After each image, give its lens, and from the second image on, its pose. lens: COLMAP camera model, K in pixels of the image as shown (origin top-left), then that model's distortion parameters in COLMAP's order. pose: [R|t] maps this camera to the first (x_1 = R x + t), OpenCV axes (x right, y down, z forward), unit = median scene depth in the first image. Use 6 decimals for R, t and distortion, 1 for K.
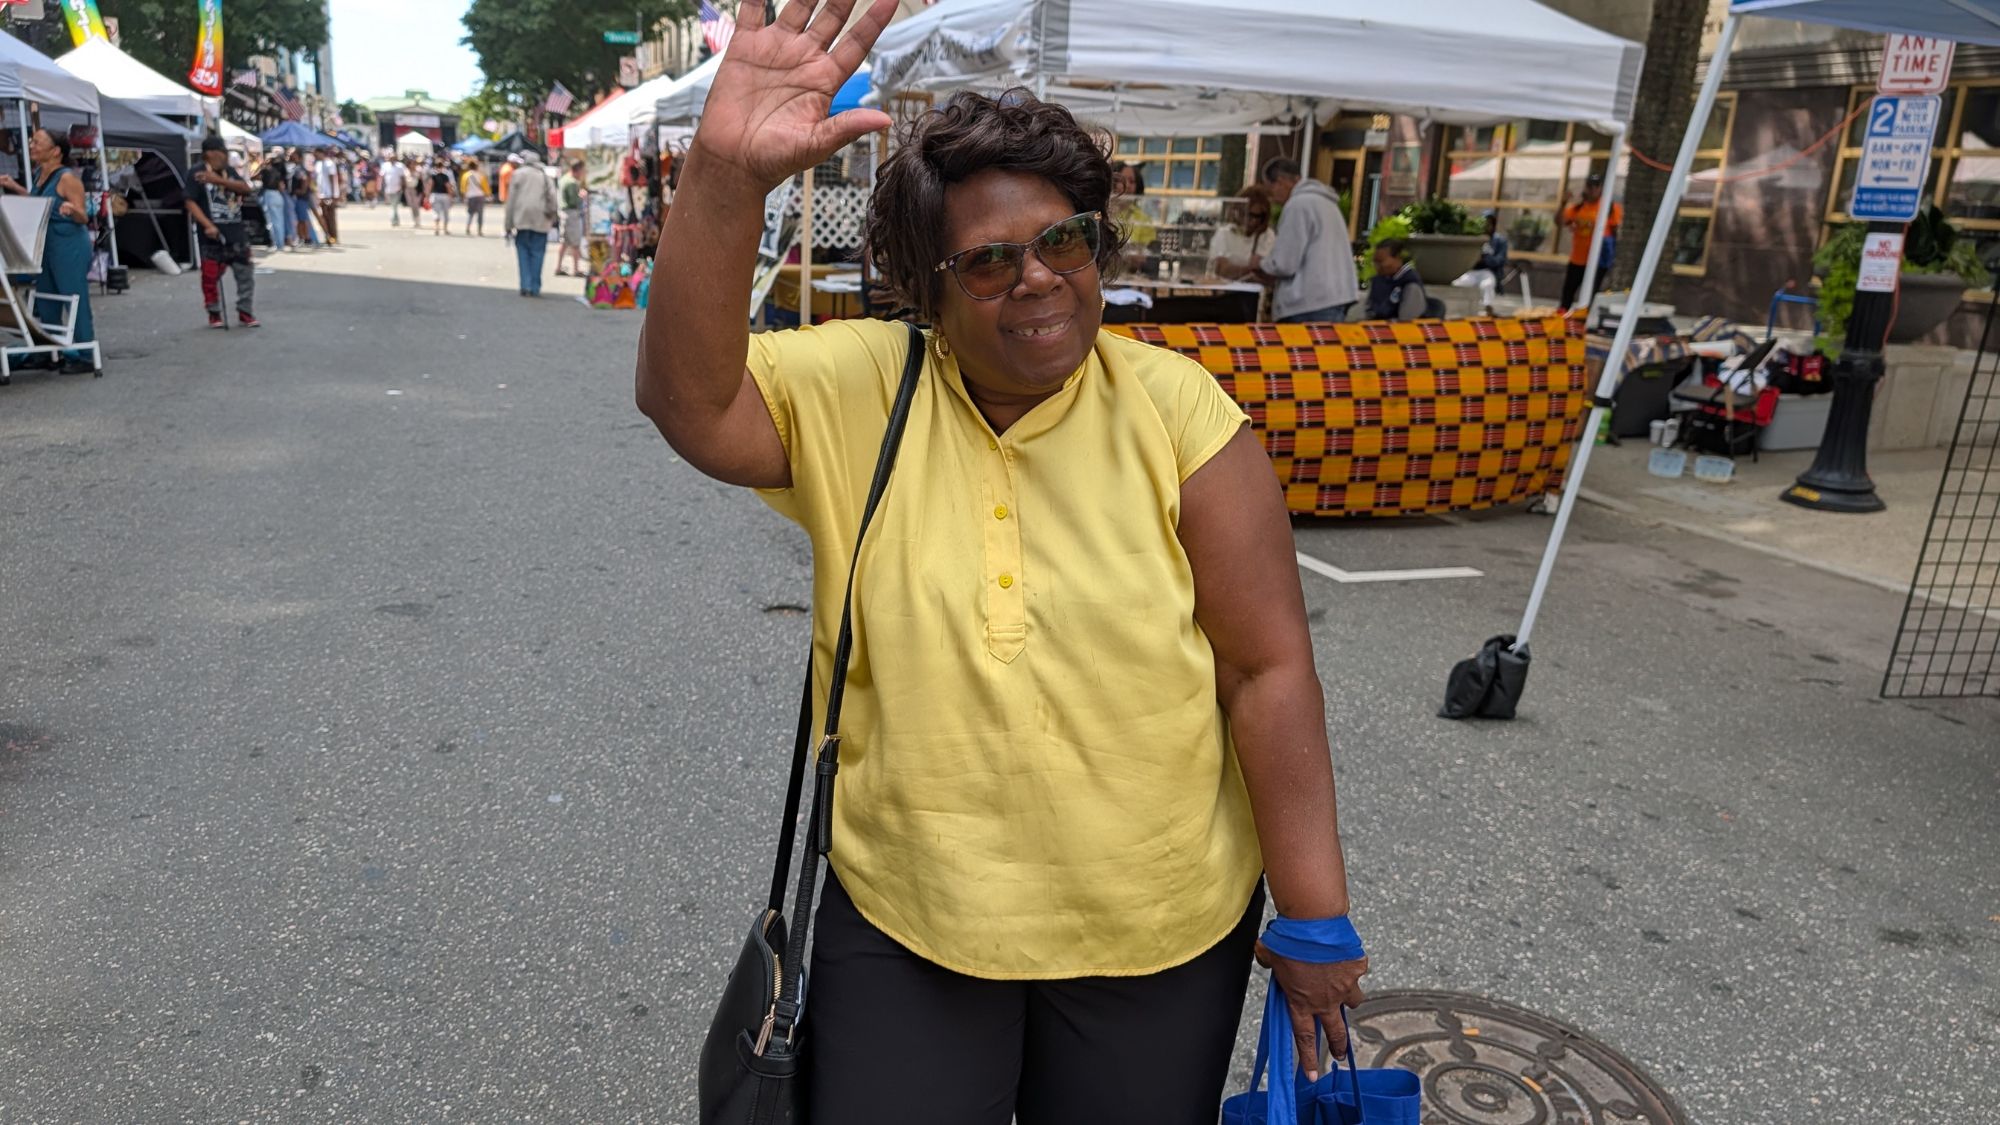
lens RADIAL K [[1447.1, 0, 973.0], [0, 1447.1, 613.7], [0, 0, 1]] dist [0.004369, -0.013918]
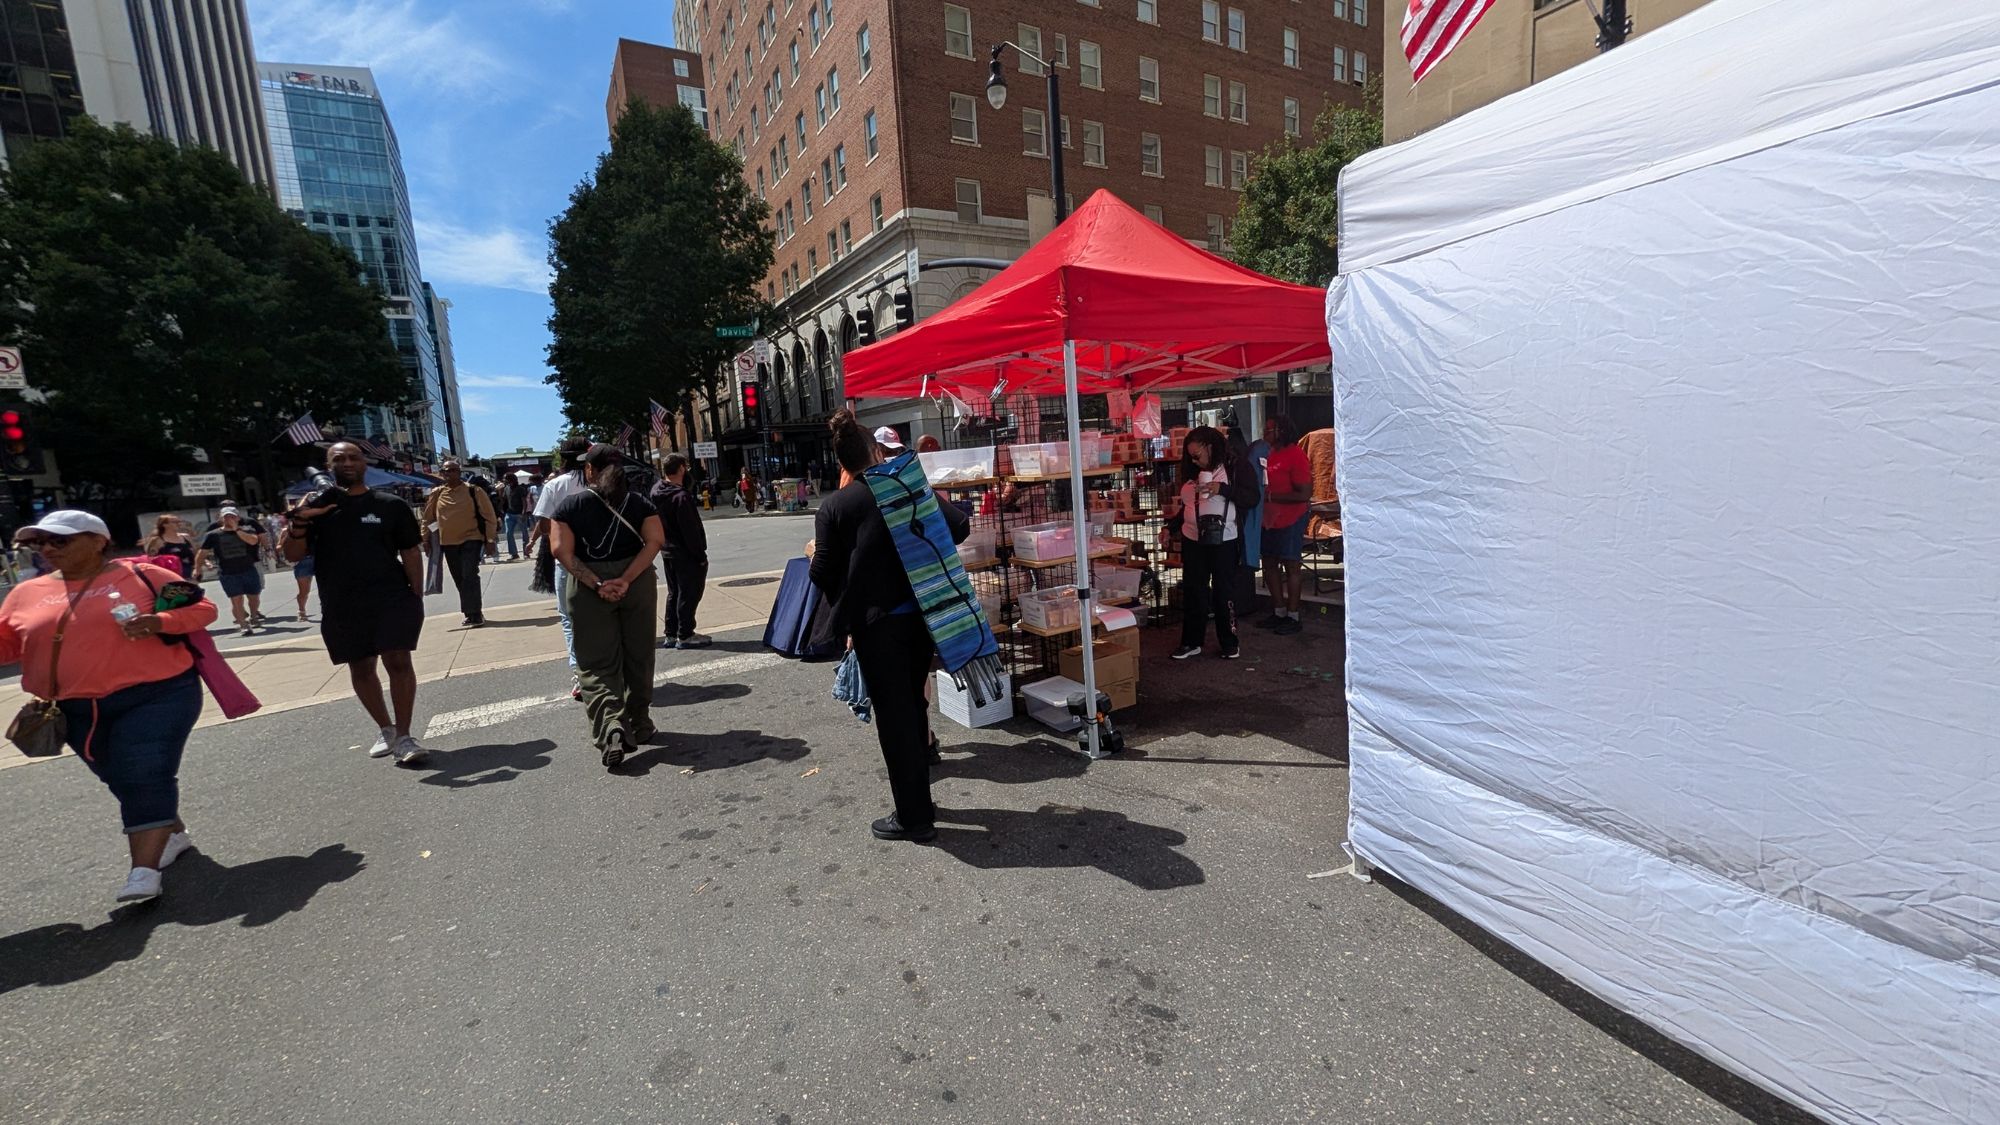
lens RADIAL K [[752.9, 0, 991.4], [0, 752.9, 556.0], [0, 0, 1]] dist [0.003282, -0.001105]
pose [[0.973779, -0.139427, 0.179761, -0.492660], [0.165571, 0.976252, -0.139708, -0.425135], [-0.156013, 0.165808, 0.973739, 1.375685]]
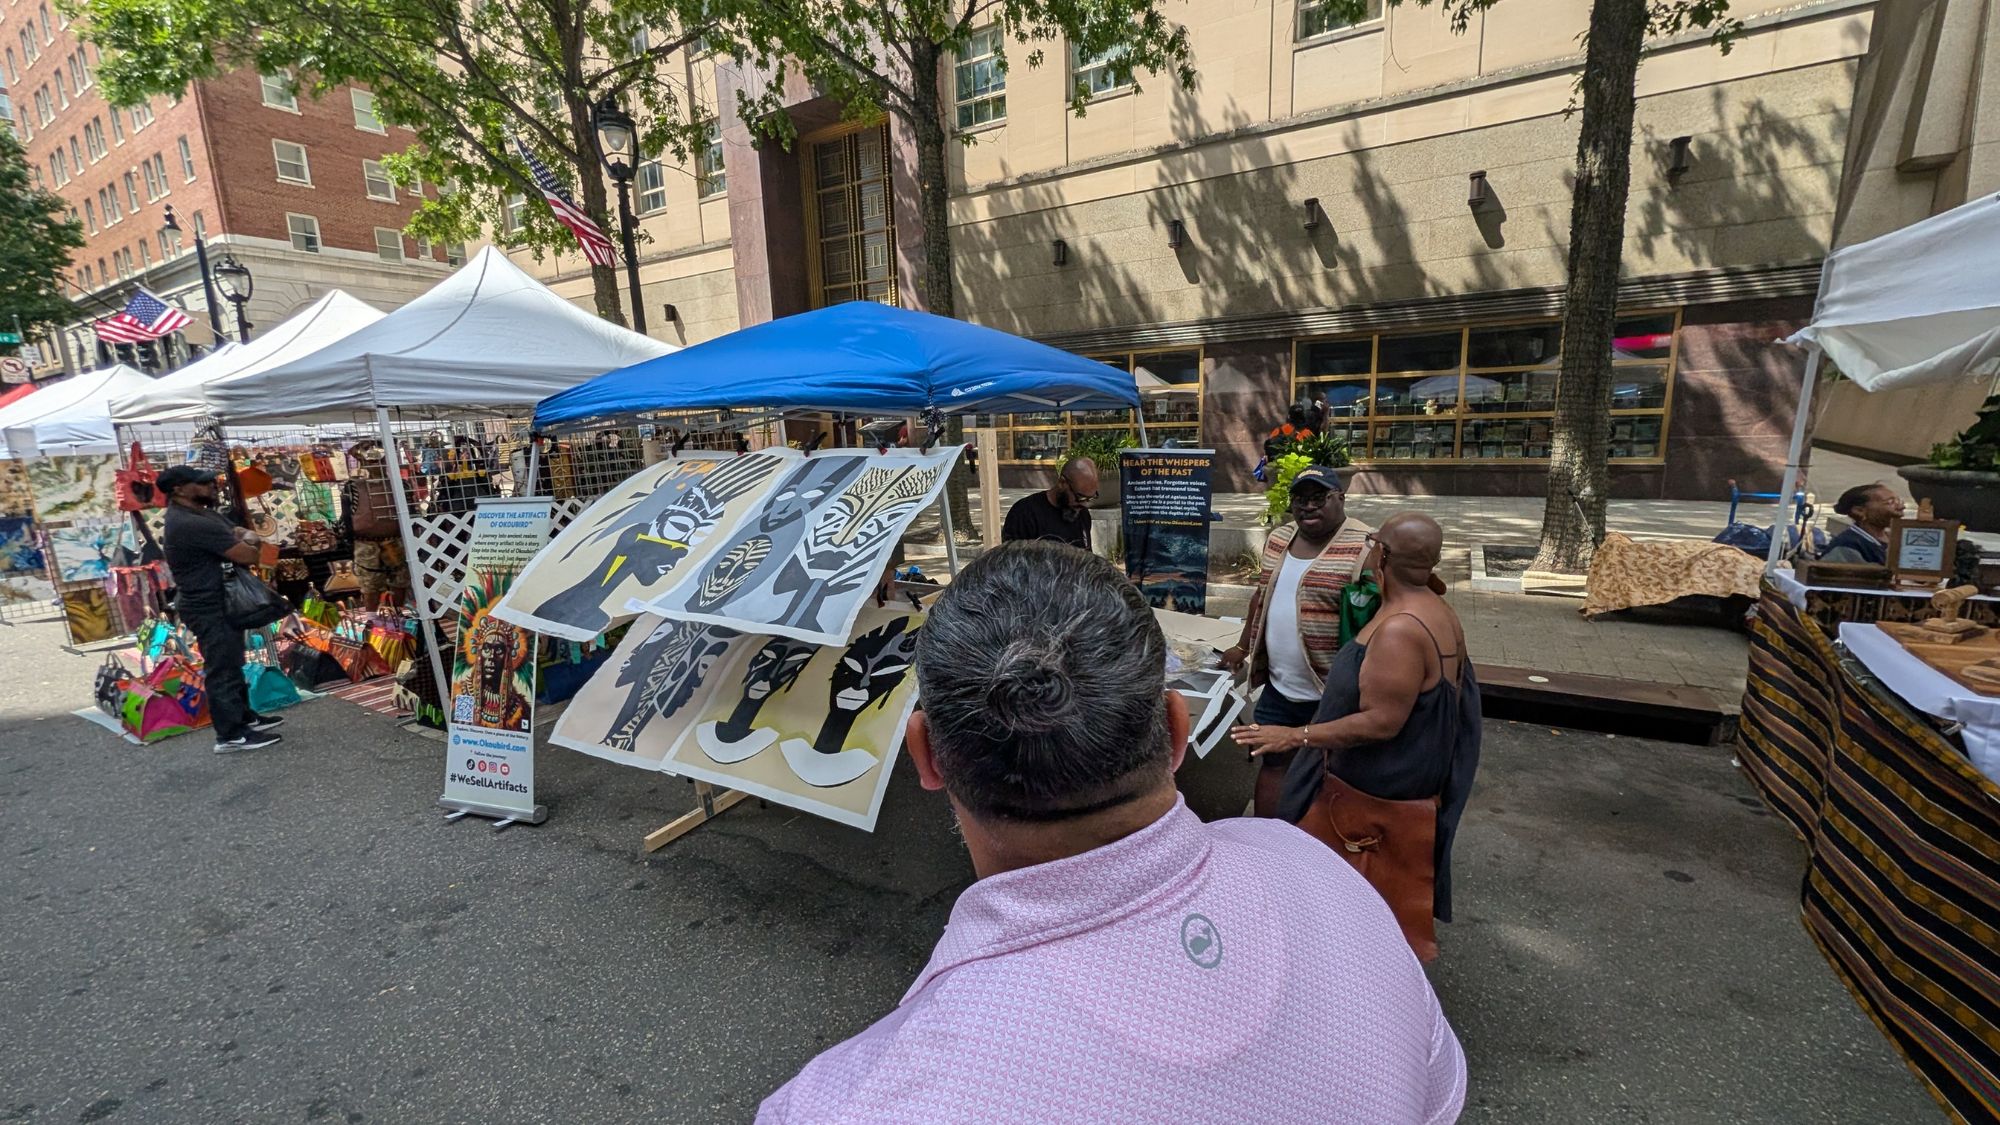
lens RADIAL K [[752.9, 0, 1005.0], [0, 752.9, 555.8], [0, 0, 1]] dist [0.003282, -0.001105]
pose [[0.763176, -0.190858, 0.617362, -0.139525], [0.250669, 0.968015, -0.010611, -0.157045], [-0.595590, 0.162851, 0.786608, 0.444575]]
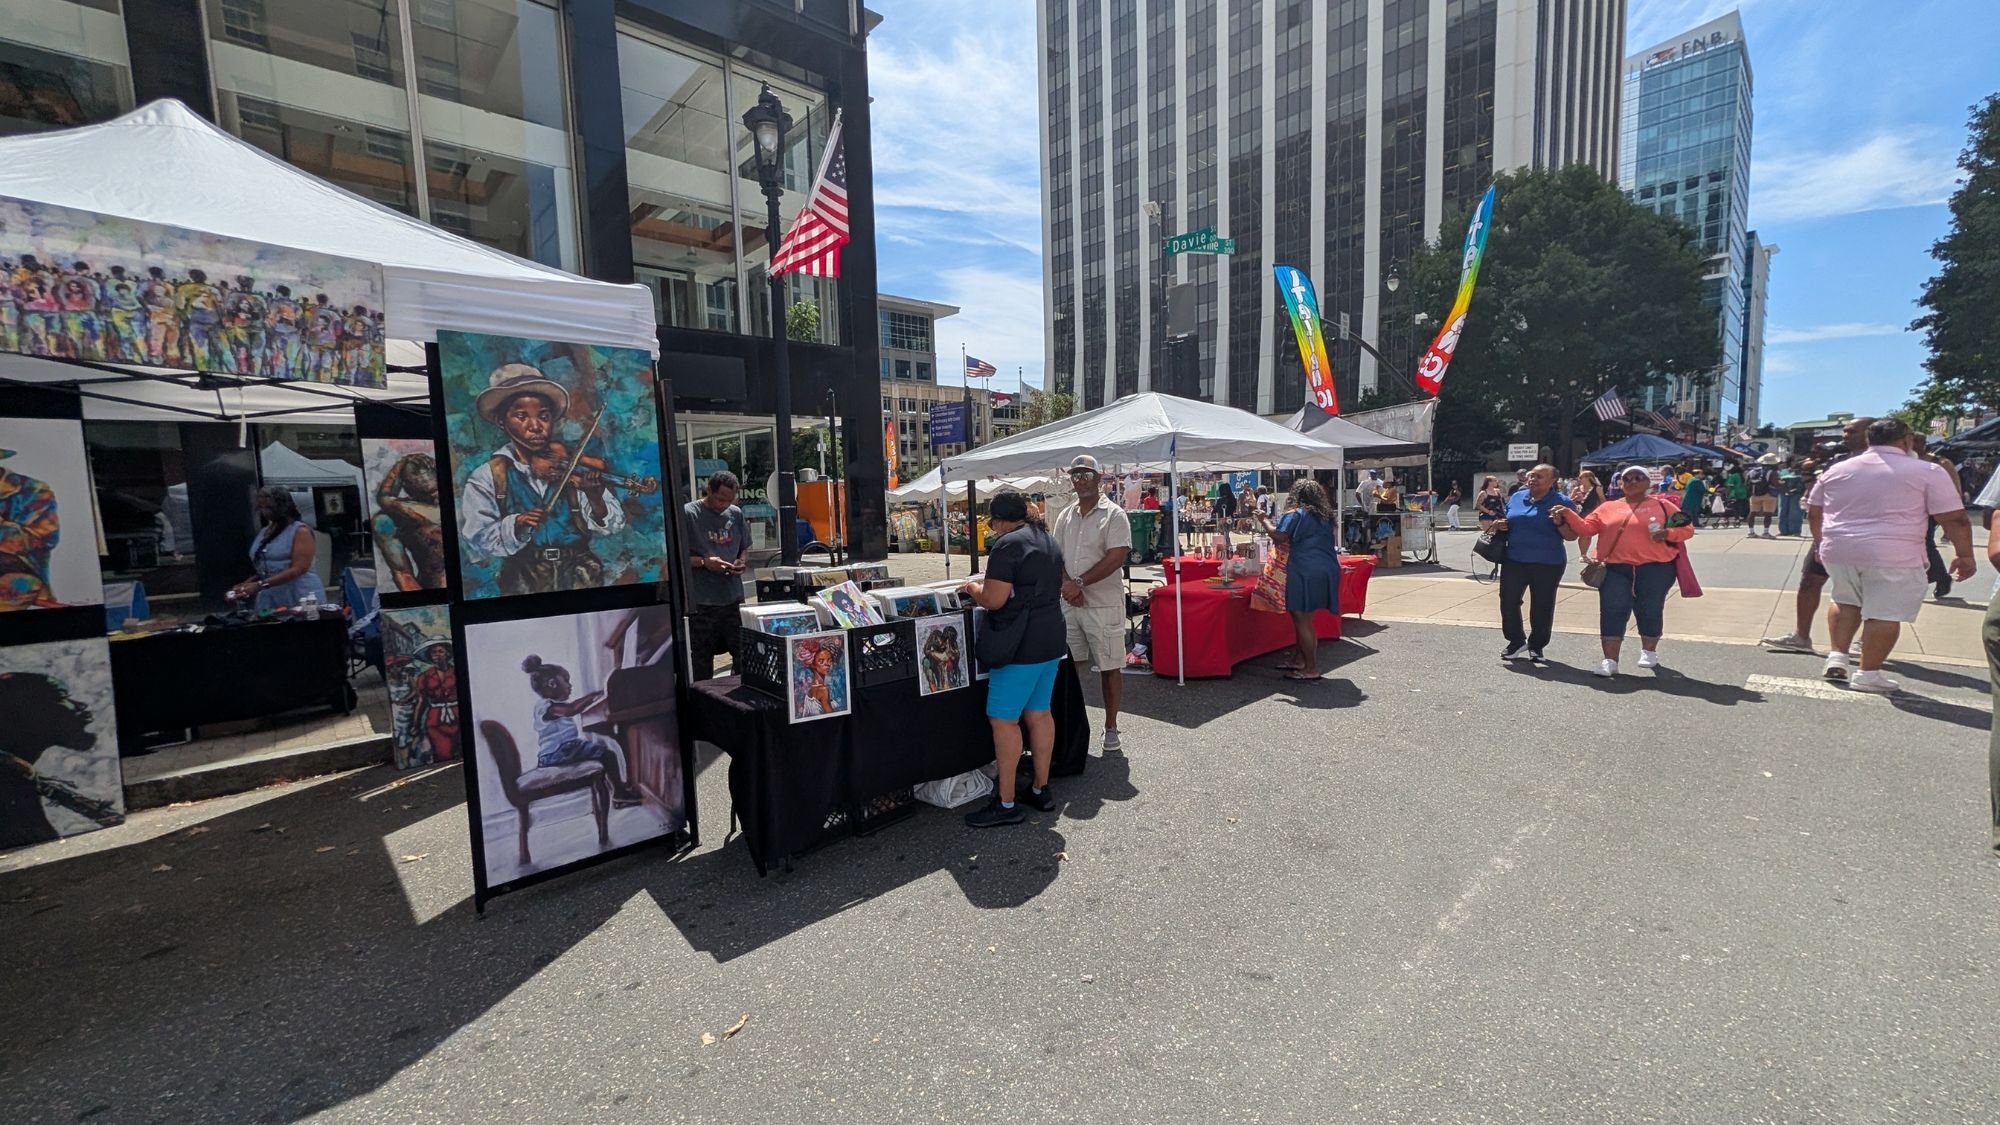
lens RADIAL K [[752.9, 0, 1013.0], [0, 752.9, 549.3], [0, 0, 1]] dist [0.003282, -0.001105]
pose [[0.382513, 0.020847, -0.923715, -0.485387], [-0.218355, 0.973466, -0.068451, -0.401866], [0.897778, 0.227881, 0.376915, 1.301876]]
